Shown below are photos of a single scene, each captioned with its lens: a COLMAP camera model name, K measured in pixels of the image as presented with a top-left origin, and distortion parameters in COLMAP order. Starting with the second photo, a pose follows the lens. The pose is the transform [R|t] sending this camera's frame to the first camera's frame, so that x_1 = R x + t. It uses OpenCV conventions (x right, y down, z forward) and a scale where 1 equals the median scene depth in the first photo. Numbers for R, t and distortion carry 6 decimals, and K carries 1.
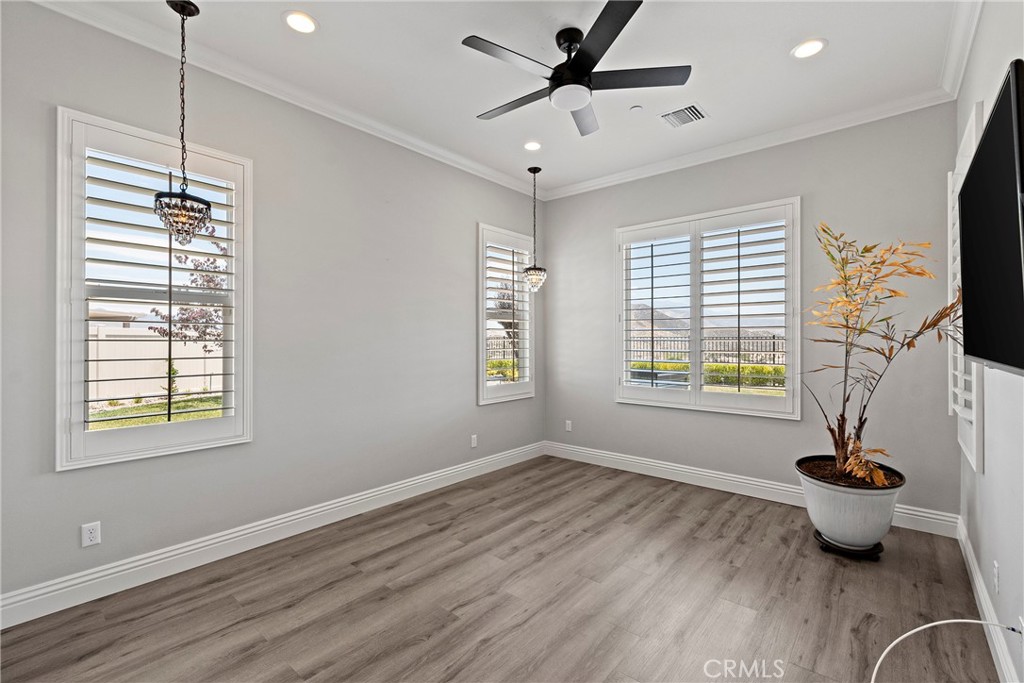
lens RADIAL K [[451.8, 0, 511.2], [0, 451.8, 339.7], [0, 0, 1]] dist [0.001555, -0.000720]
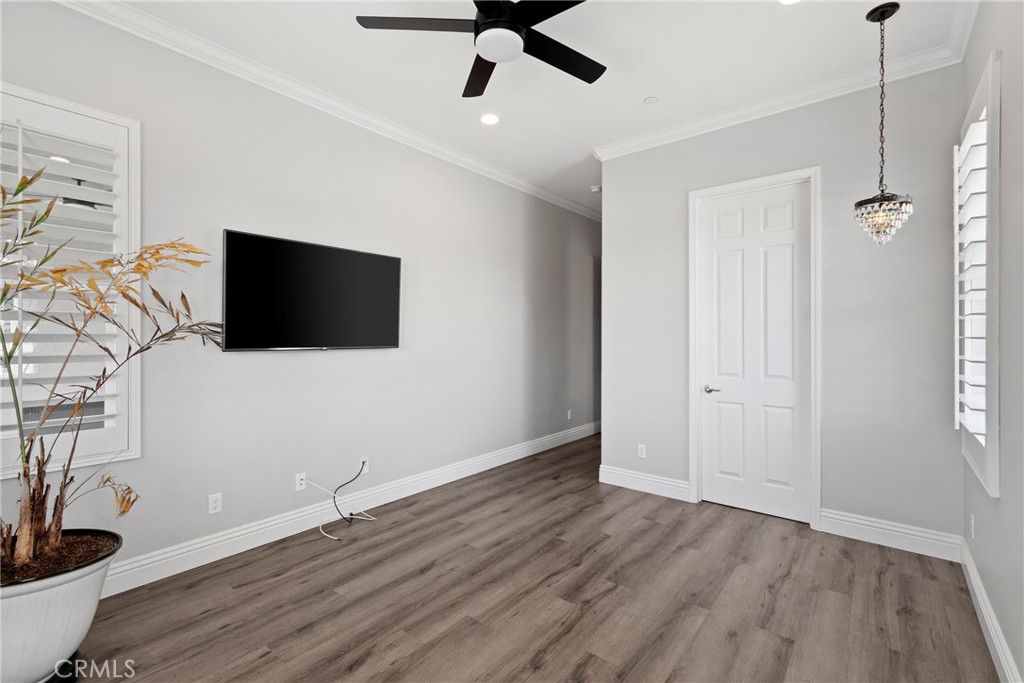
lens RADIAL K [[451.8, 0, 512.8], [0, 451.8, 338.8], [0, 0, 1]] dist [0.001555, -0.000720]
pose [[-0.999765, 0.000921, -0.021665, 0.136000], [0.000911, 0.999999, 0.000481, 0.004261], [0.021666, 0.000461, -0.999765, 1.995547]]
